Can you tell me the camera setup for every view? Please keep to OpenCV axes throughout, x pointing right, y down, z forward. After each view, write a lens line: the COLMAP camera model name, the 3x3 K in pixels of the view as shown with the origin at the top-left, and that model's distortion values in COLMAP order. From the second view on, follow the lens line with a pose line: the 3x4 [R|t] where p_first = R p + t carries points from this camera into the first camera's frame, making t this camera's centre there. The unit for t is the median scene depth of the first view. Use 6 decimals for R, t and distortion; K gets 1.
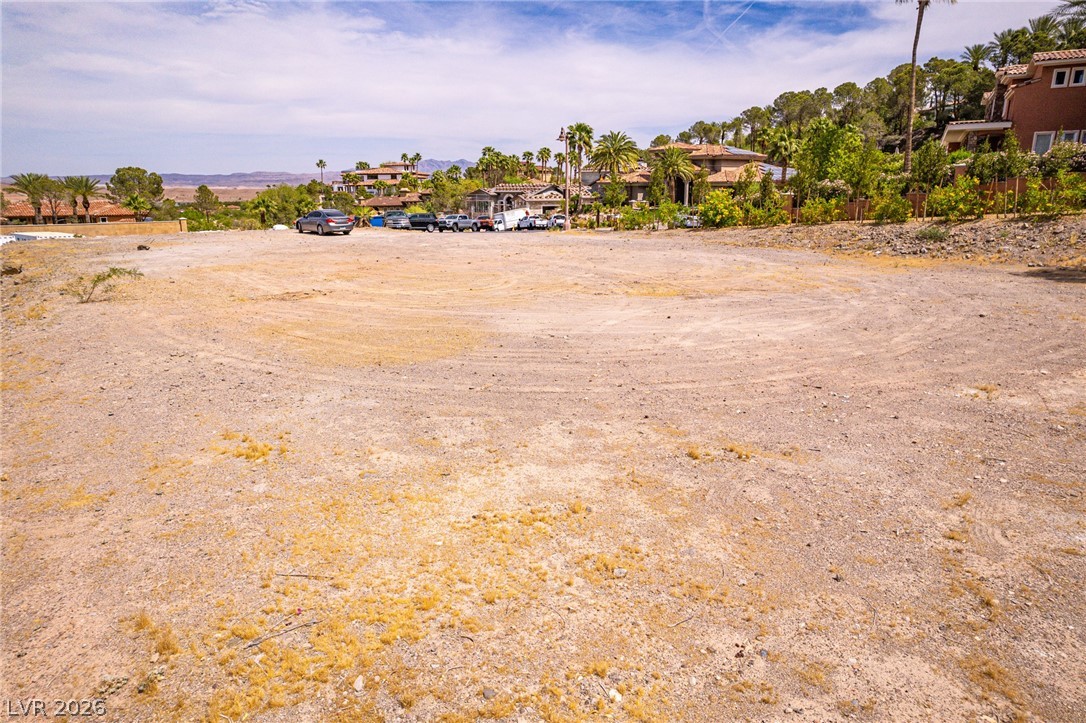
lens RADIAL K [[693.9, 0, 546.2], [0, 693.9, 363.1], [0, 0, 1]] dist [-0.076853, 0.070914]
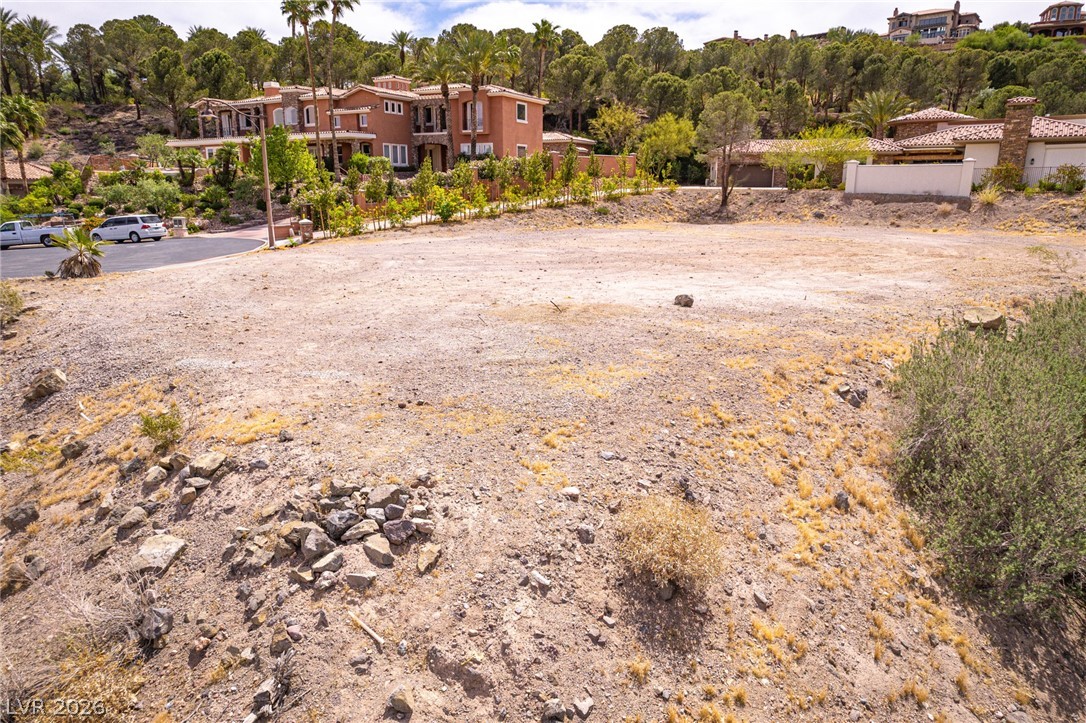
lens RADIAL K [[693.9, 0, 546.2], [0, 693.9, 363.1], [0, 0, 1]] dist [-0.076853, 0.070914]
pose [[-0.042118, -0.247115, 0.968070, -0.331654], [0.244020, 0.937043, 0.249811, -0.083738], [-0.968855, 0.246750, 0.020834, 0.336684]]
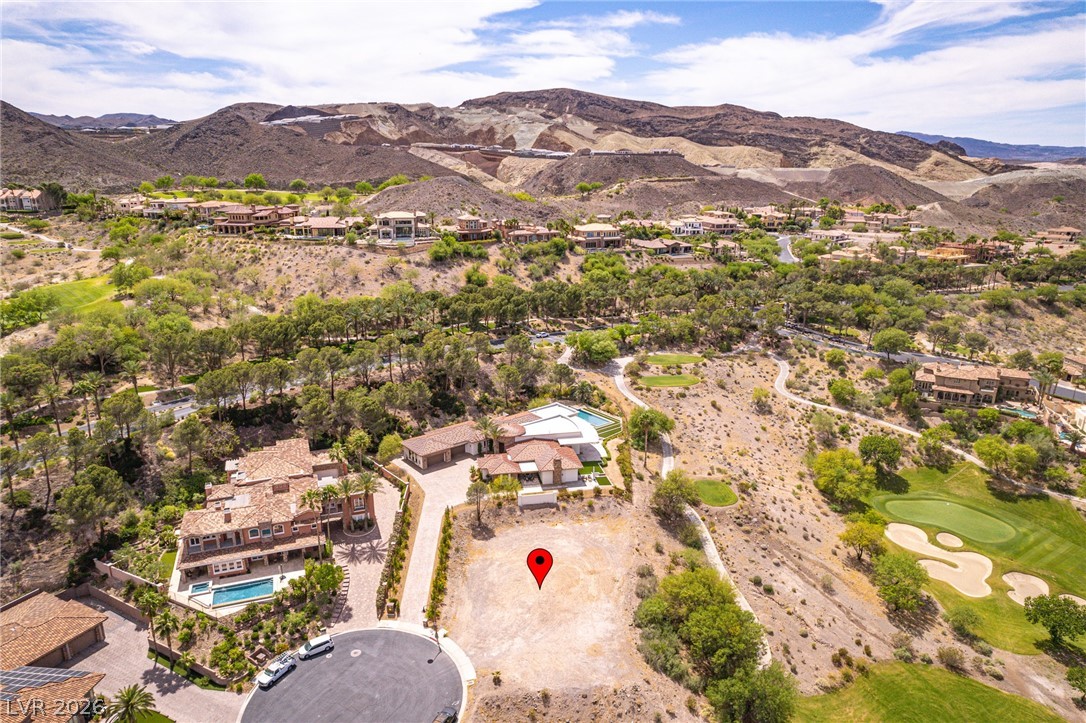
lens RADIAL K [[693.9, 0, 546.2], [0, 693.9, 363.1], [0, 0, 1]] dist [-0.076853, 0.070914]
pose [[-0.763372, -0.182502, 0.619642, -0.688364], [0.156902, 0.878144, 0.451934, -0.902629], [-0.626614, 0.442217, -0.641716, 0.842696]]
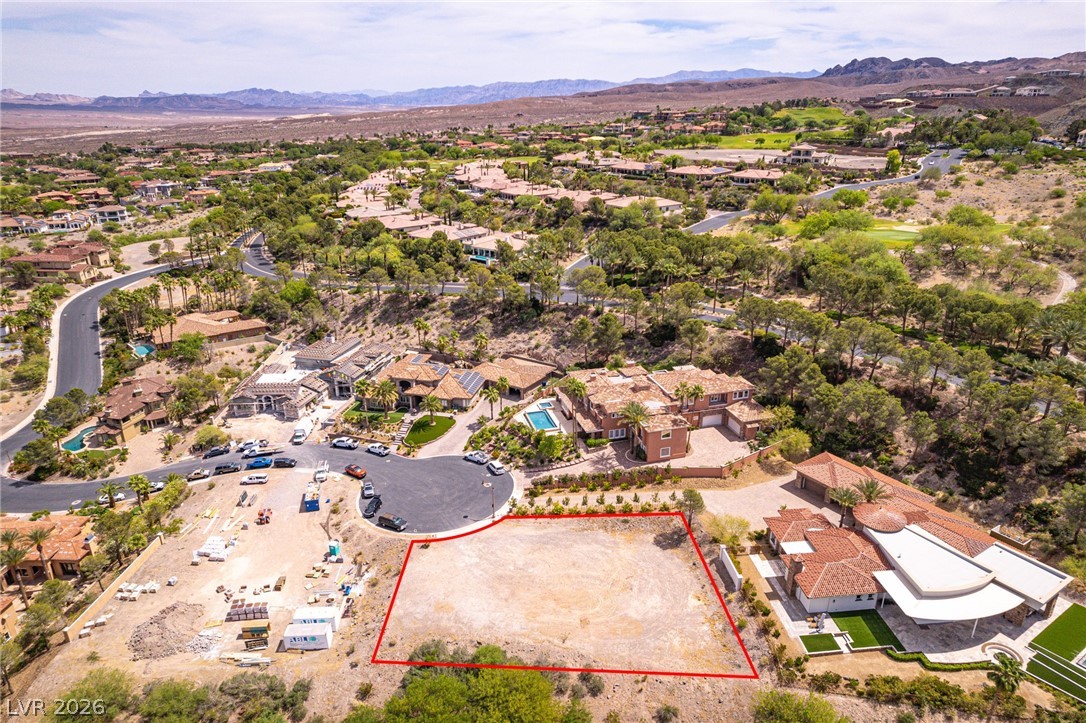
lens RADIAL K [[693.9, 0, 546.2], [0, 693.9, 363.1], [0, 0, 1]] dist [-0.076853, 0.070914]
pose [[0.719233, -0.252424, 0.647291, -0.643748], [0.173057, 0.967389, 0.184961, -0.562575], [-0.672871, -0.021012, 0.739461, -0.502922]]
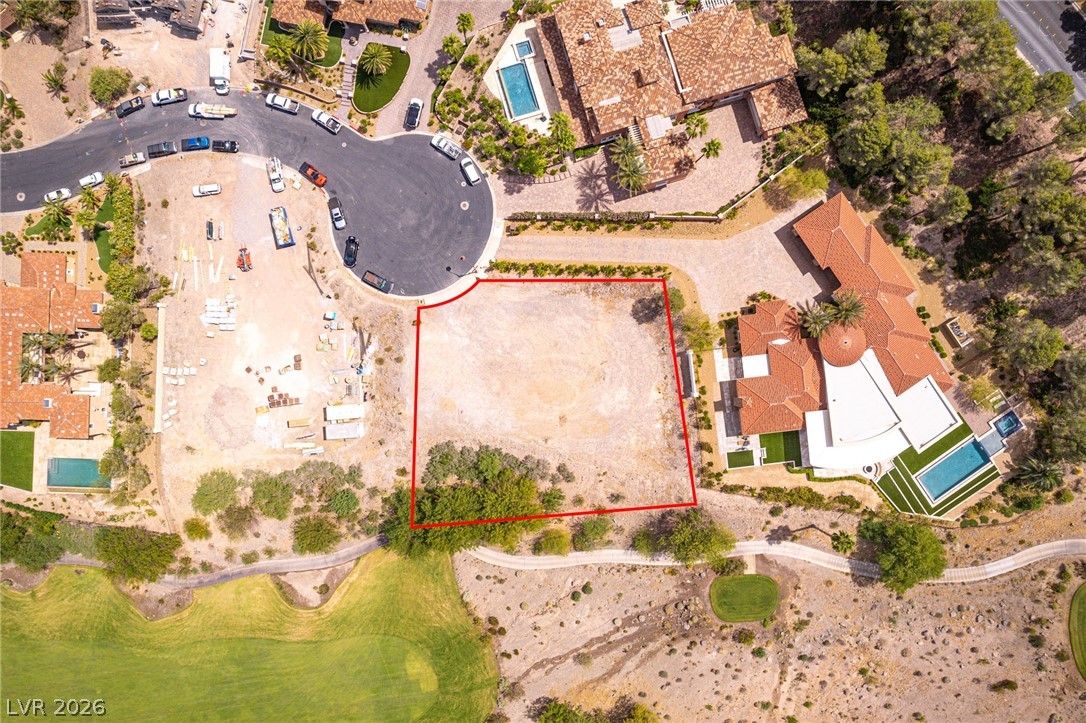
lens RADIAL K [[693.9, 0, 546.2], [0, 693.9, 363.1], [0, 0, 1]] dist [-0.076853, 0.070914]
pose [[0.706200, -0.707994, 0.005075, -0.021536], [0.172147, 0.178656, 0.968735, -1.225885], [-0.686765, -0.683247, 0.248046, -0.040597]]
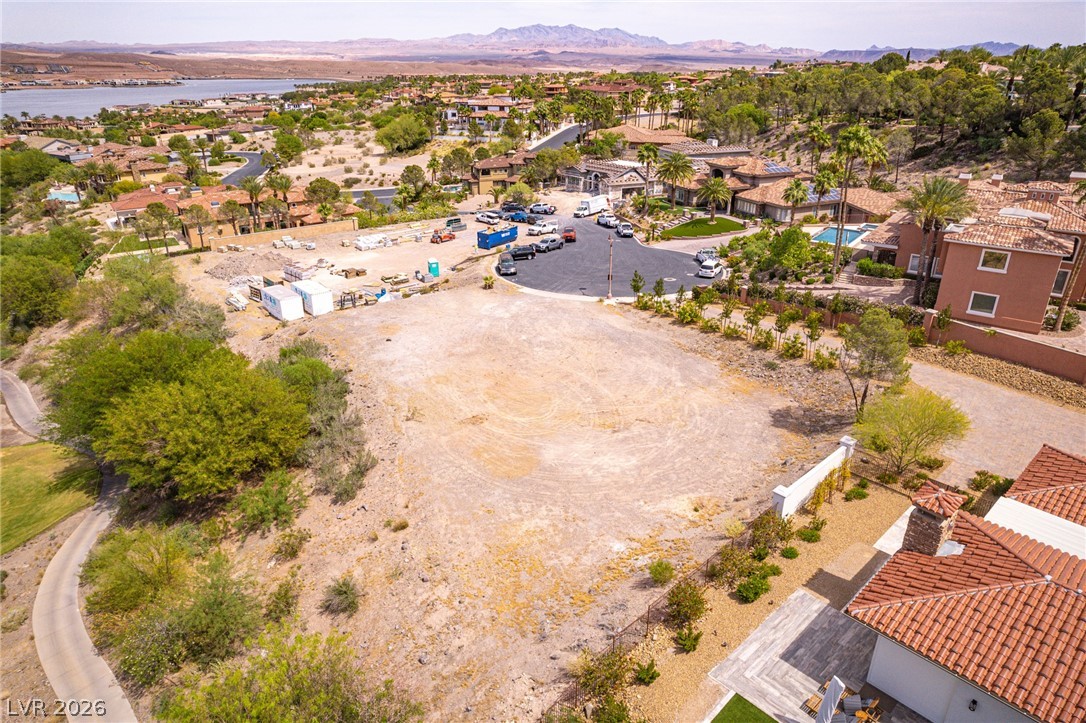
lens RADIAL K [[693.9, 0, 546.2], [0, 693.9, 363.1], [0, 0, 1]] dist [-0.076853, 0.070914]
pose [[0.988914, 0.062527, -0.134682, 0.051708], [-0.038318, 0.983758, 0.175361, -0.148479], [0.143459, -0.168256, 0.975248, -0.303999]]
